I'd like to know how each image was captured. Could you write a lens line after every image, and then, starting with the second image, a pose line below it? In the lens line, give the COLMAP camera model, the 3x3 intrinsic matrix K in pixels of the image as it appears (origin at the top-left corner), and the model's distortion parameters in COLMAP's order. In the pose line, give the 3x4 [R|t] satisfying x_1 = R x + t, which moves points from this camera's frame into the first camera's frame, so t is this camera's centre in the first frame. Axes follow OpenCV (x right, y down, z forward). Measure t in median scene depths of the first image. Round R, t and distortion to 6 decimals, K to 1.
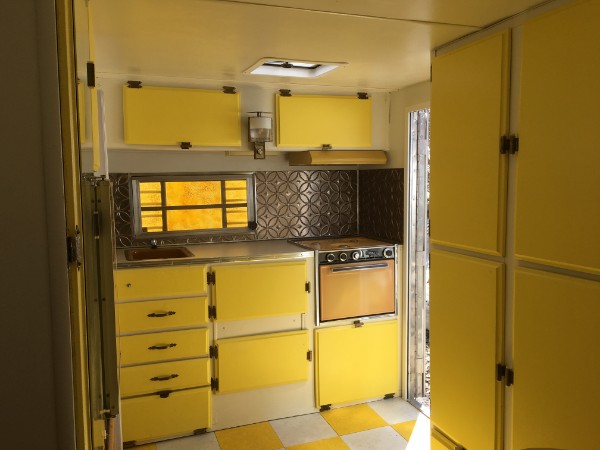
lens RADIAL K [[514.1, 0, 300.1], [0, 514.1, 224.2], [0, 0, 1]] dist [0.035018, 0.003811]
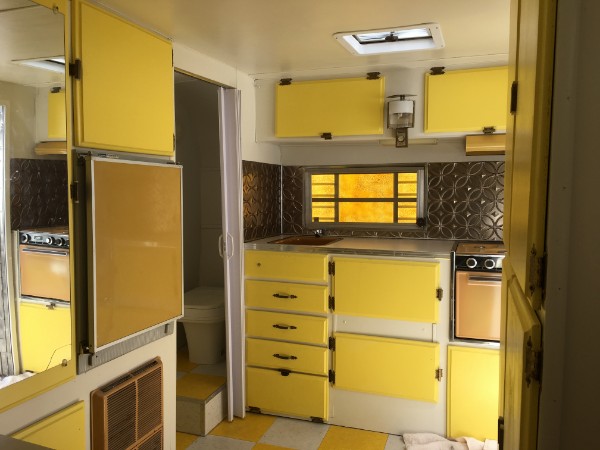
lens RADIAL K [[514.1, 0, 302.0], [0, 514.1, 225.2], [0, 0, 1]] dist [0.035018, 0.003811]
pose [[0.766624, 0.059820, -0.639304, 0.387691], [-0.068236, 0.997603, 0.011521, 0.013680], [0.638461, 0.034791, 0.768868, 0.190208]]
